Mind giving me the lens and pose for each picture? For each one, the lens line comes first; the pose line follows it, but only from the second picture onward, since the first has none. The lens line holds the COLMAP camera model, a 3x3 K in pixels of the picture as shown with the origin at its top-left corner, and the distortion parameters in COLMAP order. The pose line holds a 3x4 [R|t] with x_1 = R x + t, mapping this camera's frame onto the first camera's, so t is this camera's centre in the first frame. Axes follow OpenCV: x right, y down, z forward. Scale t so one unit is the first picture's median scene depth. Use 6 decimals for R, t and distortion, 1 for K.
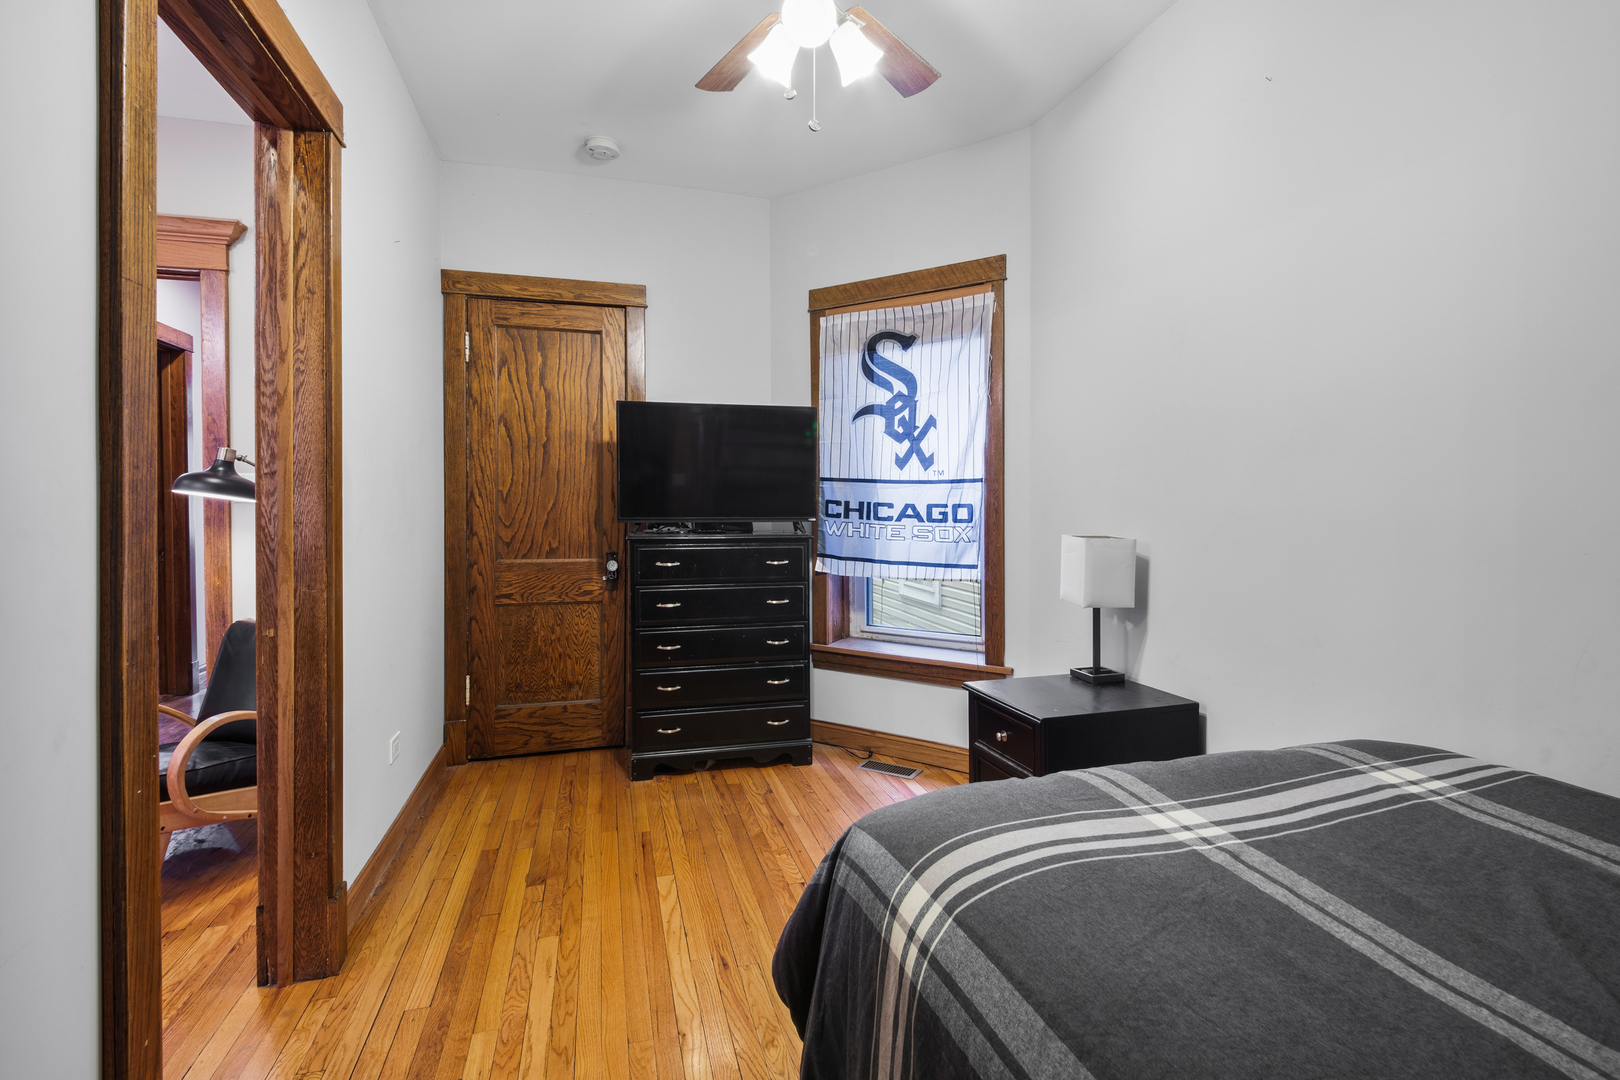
lens RADIAL K [[771.7, 0, 813.7], [0, 771.7, 527.5], [0, 0, 1]] dist [0.015100, -0.000601]
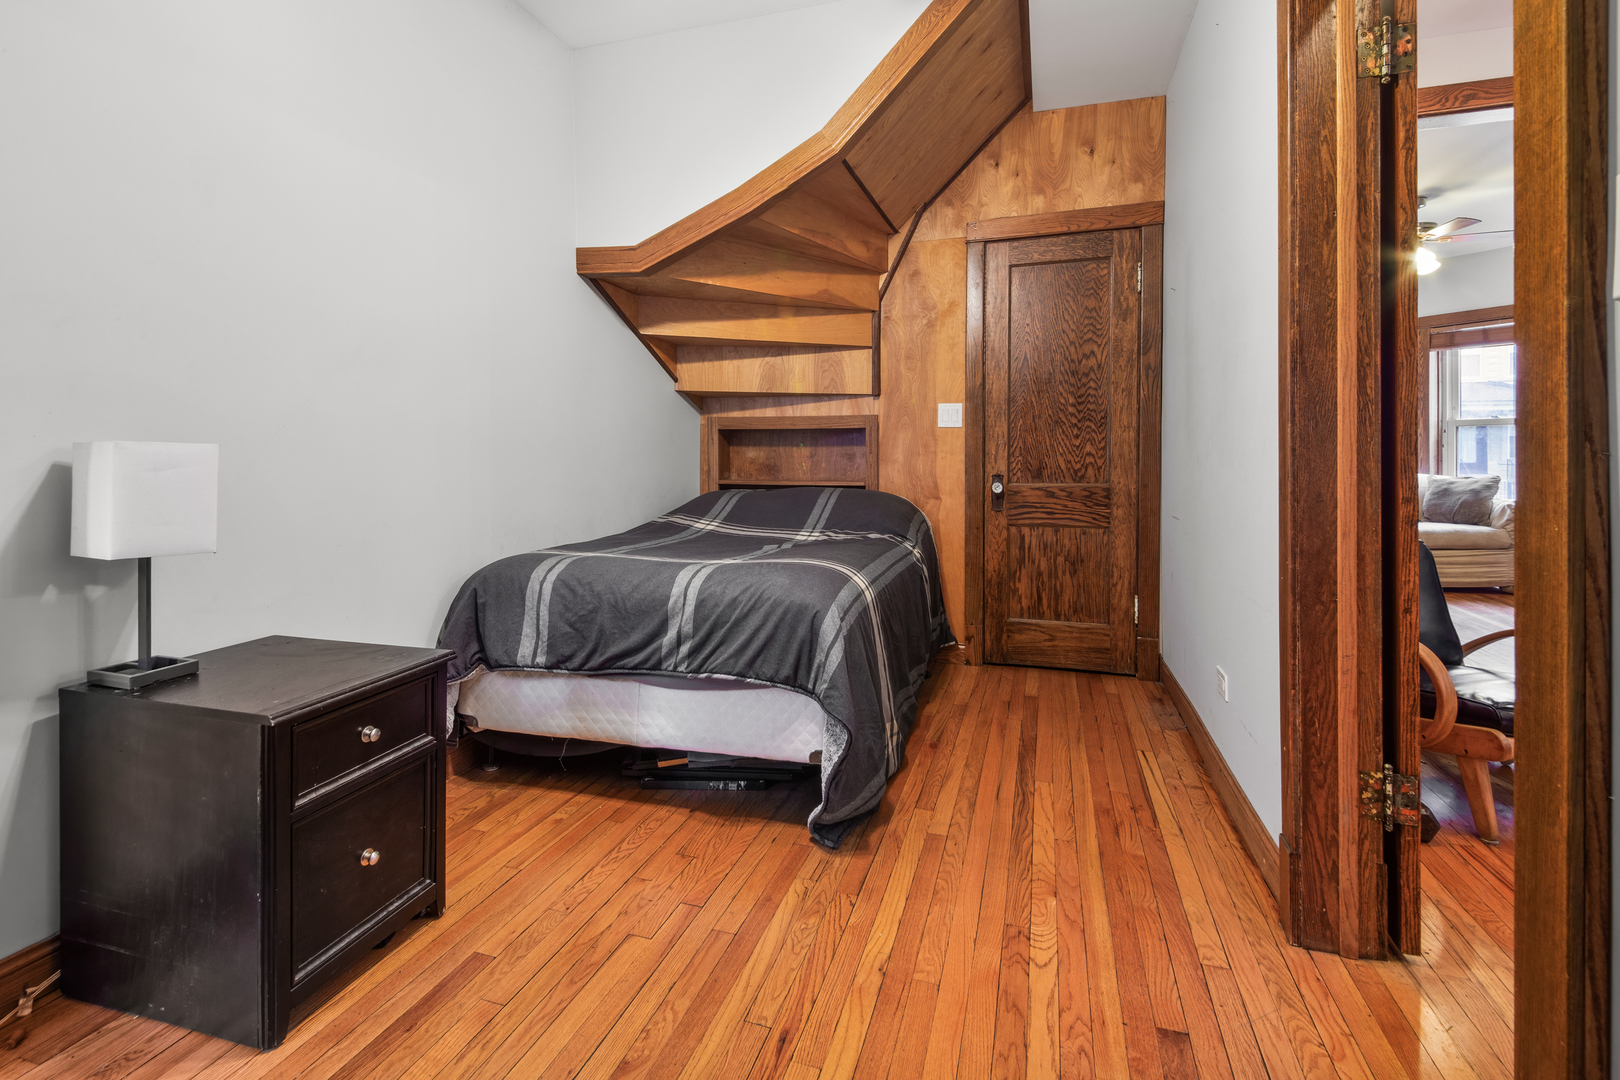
lens RADIAL K [[771.7, 0, 820.4], [0, 771.7, 458.3], [0, 0, 1]] dist [0.015100, -0.000601]
pose [[-0.852066, -0.004914, 0.523412, -0.509234], [0.015460, 0.999283, 0.034549, 0.012480], [-0.523206, 0.037530, -0.851379, 1.560478]]
